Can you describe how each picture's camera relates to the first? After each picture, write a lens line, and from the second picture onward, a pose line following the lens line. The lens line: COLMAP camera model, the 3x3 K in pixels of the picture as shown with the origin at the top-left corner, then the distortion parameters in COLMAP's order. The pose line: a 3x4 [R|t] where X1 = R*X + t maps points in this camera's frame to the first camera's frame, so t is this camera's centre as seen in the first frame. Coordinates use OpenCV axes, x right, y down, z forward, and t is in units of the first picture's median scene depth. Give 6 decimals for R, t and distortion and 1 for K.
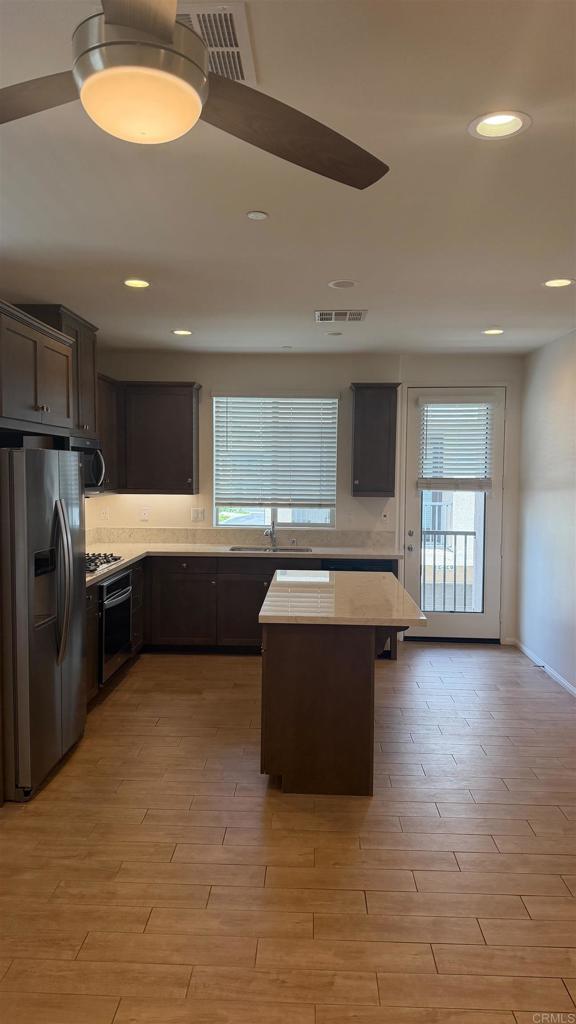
lens RADIAL K [[729.4, 0, 288.9], [0, 729.4, 516.9], [0, 0, 1]] dist [0.075737, -0.081797]
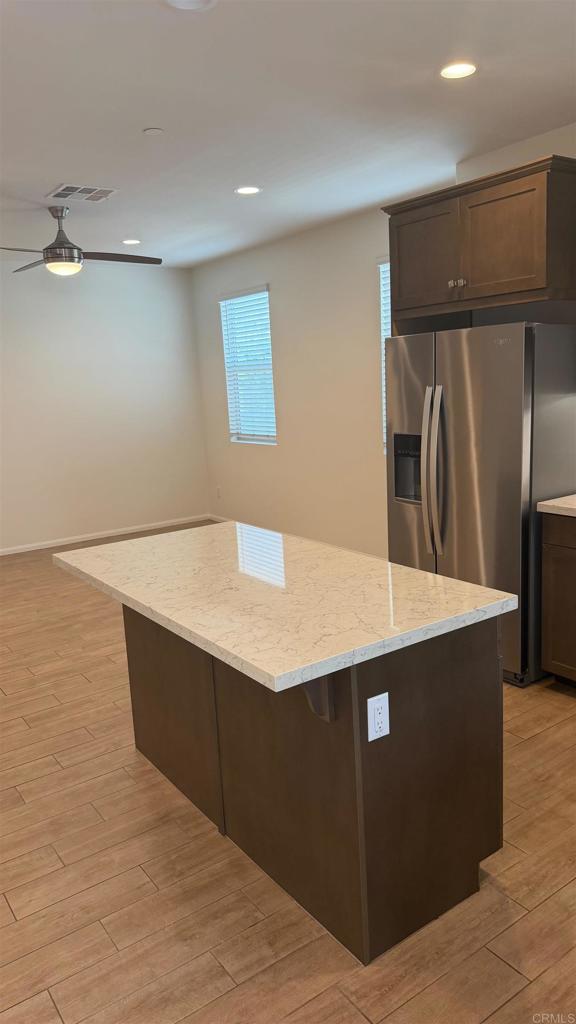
lens RADIAL K [[729.4, 0, 292.1], [0, 729.4, 519.4], [0, 0, 1]] dist [0.075737, -0.081797]
pose [[-0.800896, 0.146919, -0.580500, 0.245105], [0.004750, 0.970962, 0.239188, -0.050228], [0.598785, 0.188807, -0.778337, 0.989397]]
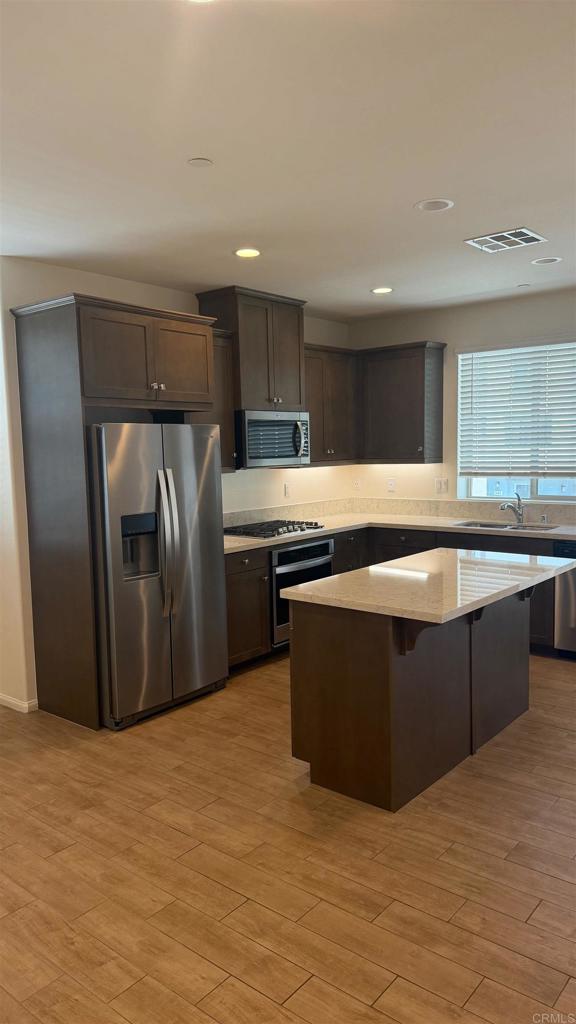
lens RADIAL K [[729.4, 0, 272.5], [0, 729.4, 521.2], [0, 0, 1]] dist [0.075737, -0.081797]
pose [[0.786278, 0.035358, -0.616860, 0.295777], [-0.008604, 0.998891, 0.046288, 0.001363], [0.617813, -0.031087, 0.785710, 0.143388]]
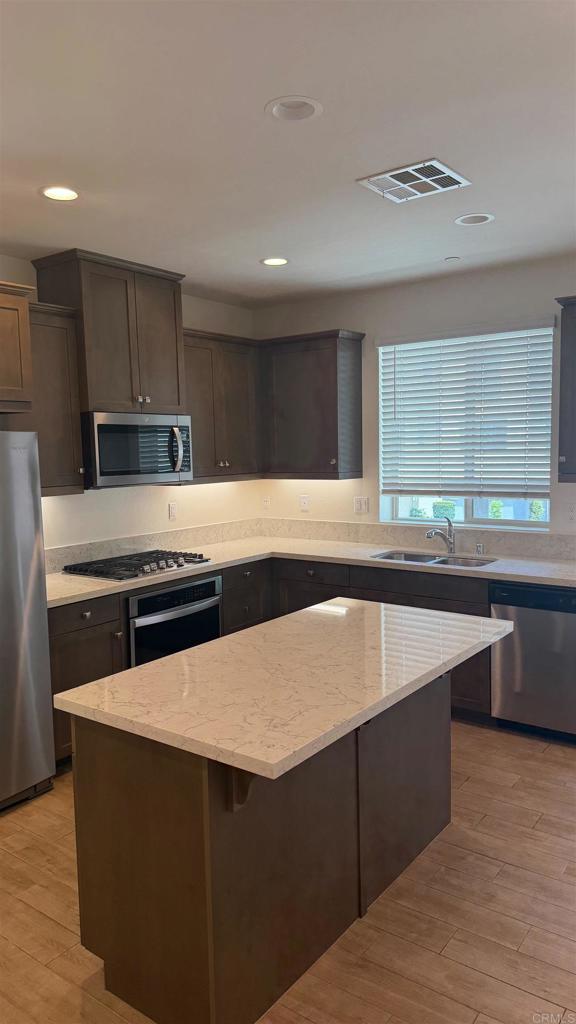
lens RADIAL K [[729.4, 0, 275.5], [0, 729.4, 518.1], [0, 0, 1]] dist [0.075737, -0.081797]
pose [[0.817075, 0.031249, -0.575683, 0.254111], [-0.009164, 0.999108, 0.041227, -0.021291], [0.576458, -0.028410, 0.816633, 0.341300]]
